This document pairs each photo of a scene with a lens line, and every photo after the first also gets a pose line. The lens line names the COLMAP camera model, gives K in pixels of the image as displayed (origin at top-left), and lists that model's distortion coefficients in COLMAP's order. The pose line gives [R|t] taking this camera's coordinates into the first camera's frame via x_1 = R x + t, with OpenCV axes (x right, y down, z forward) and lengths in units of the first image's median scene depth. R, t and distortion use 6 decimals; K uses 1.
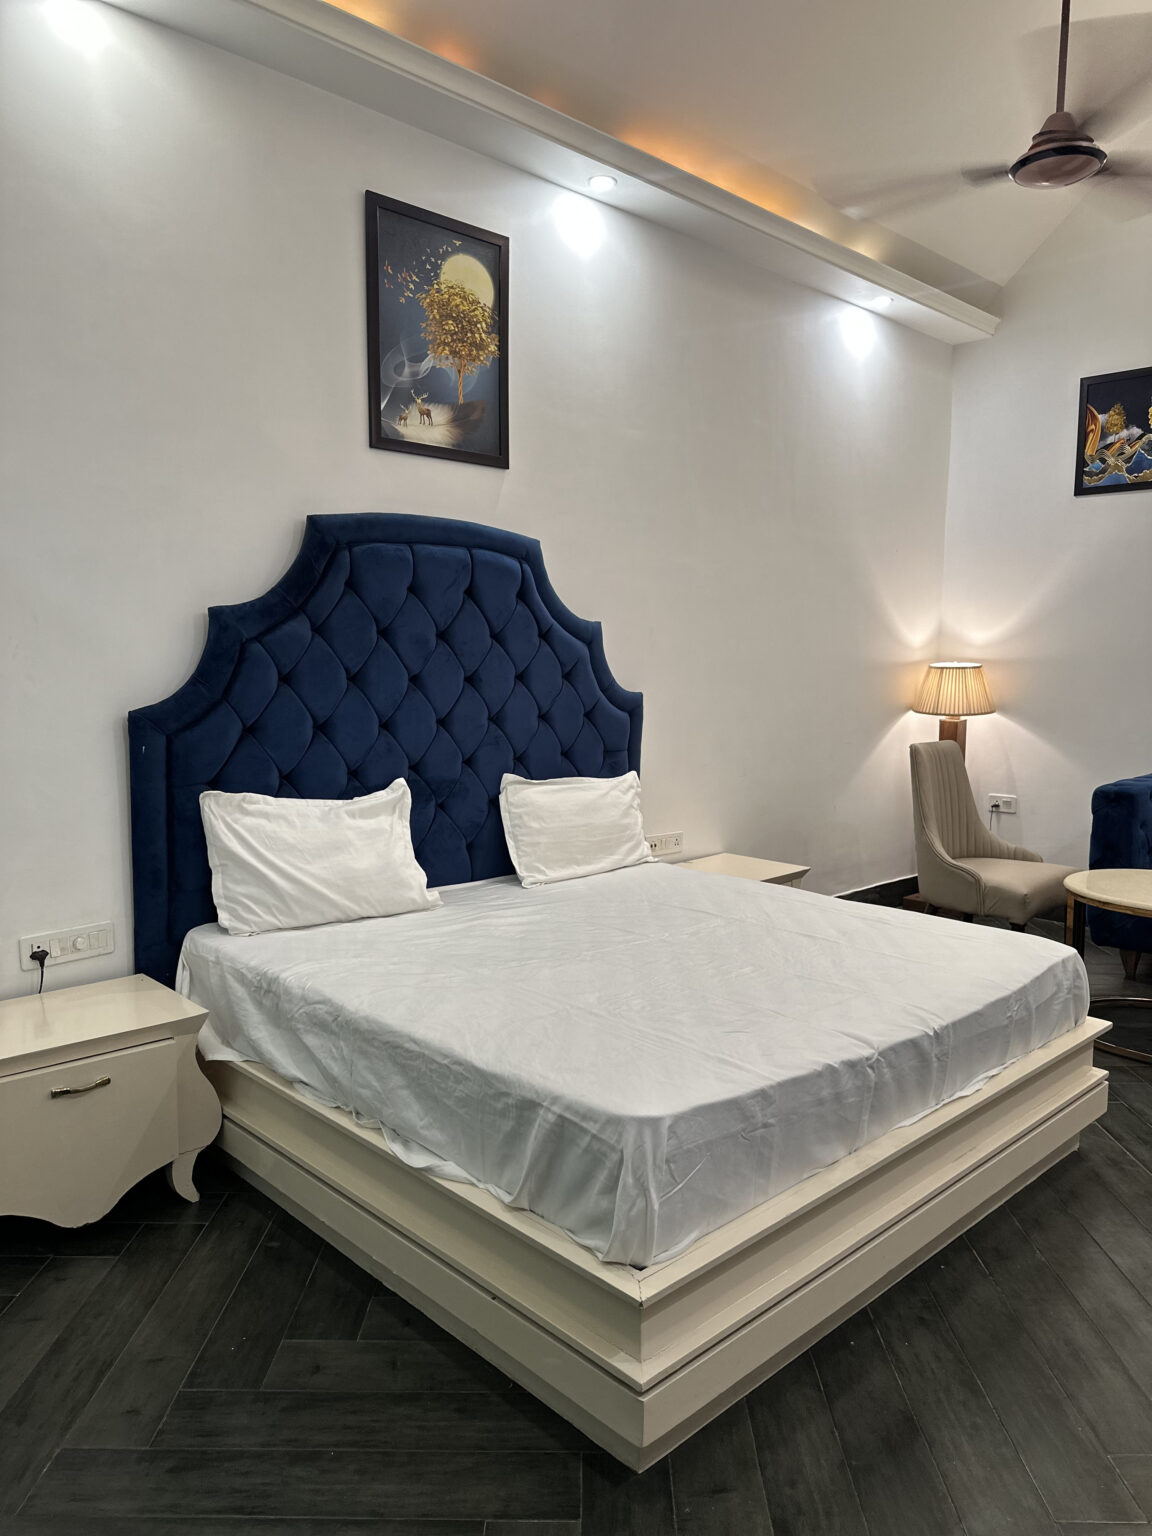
lens RADIAL K [[1080.9, 0, 572.5], [0, 1080.9, 763.4], [0, 0, 1]] dist [0.031335, -0.033375]
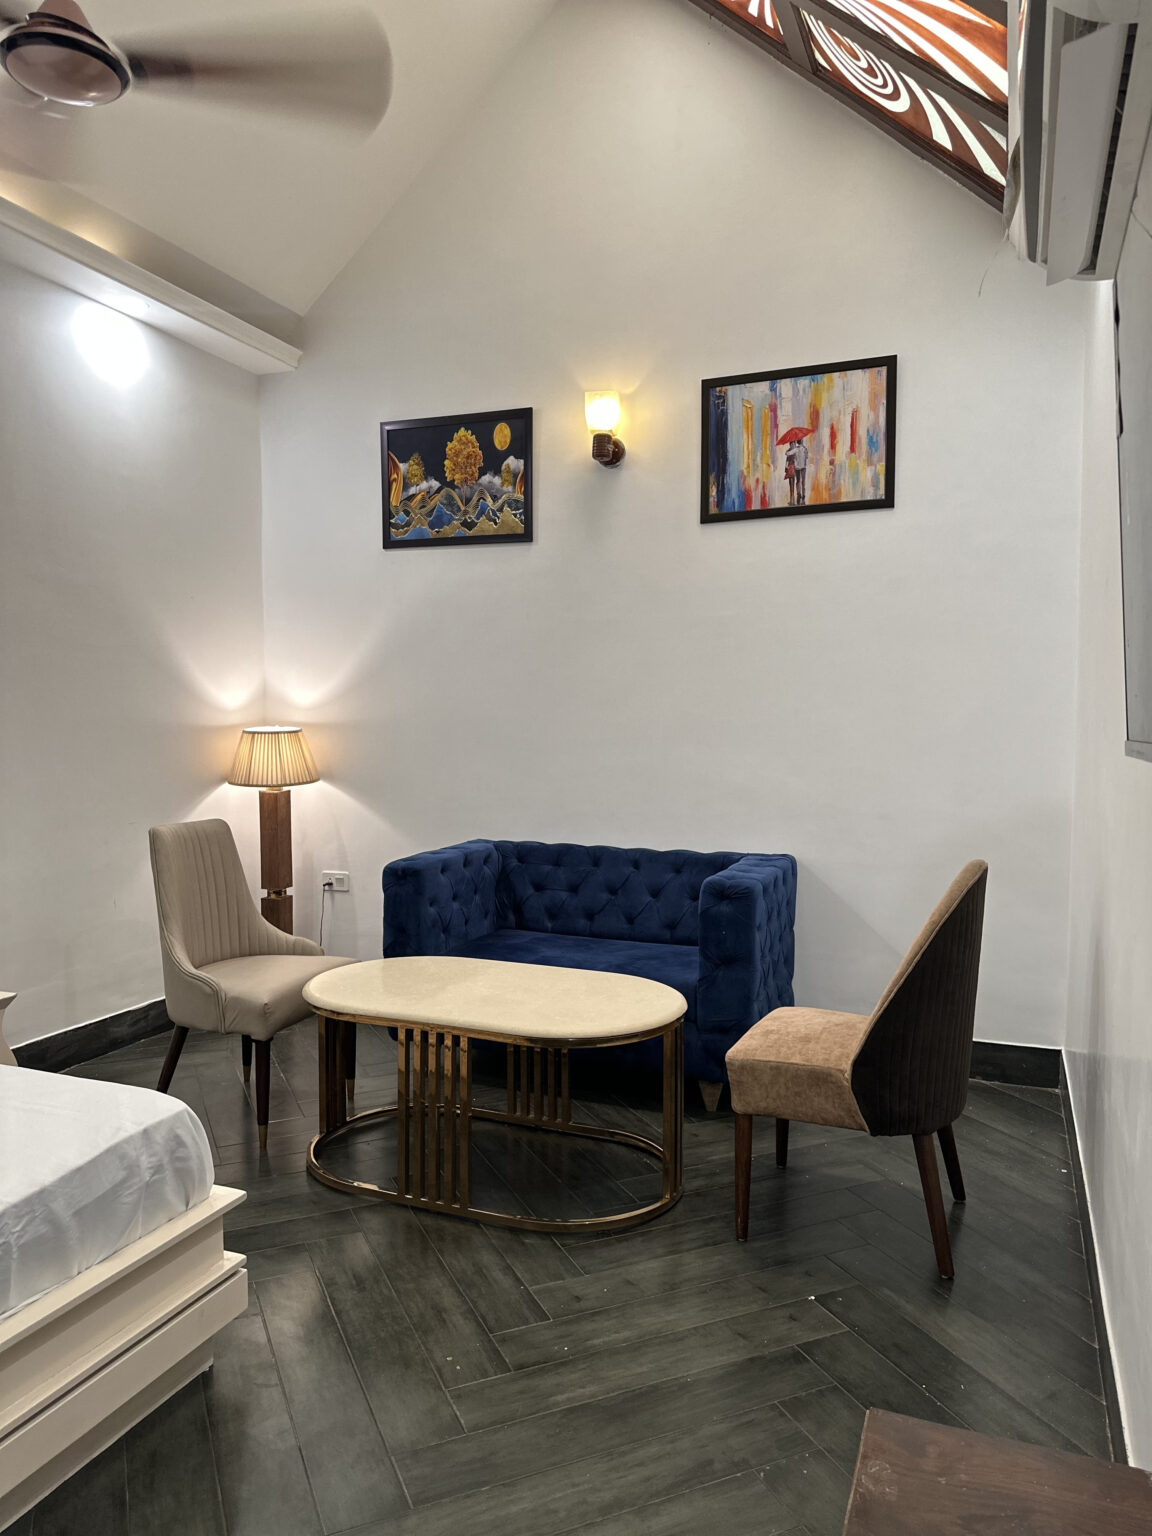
lens RADIAL K [[1080.9, 0, 574.8], [0, 1080.9, 774.5], [0, 0, 1]] dist [0.031335, -0.033375]
pose [[0.908008, -0.027581, 0.418044, 0.220390], [0.046198, 0.998337, -0.034478, -0.012675], [-0.416398, 0.050619, 0.907772, 0.098599]]
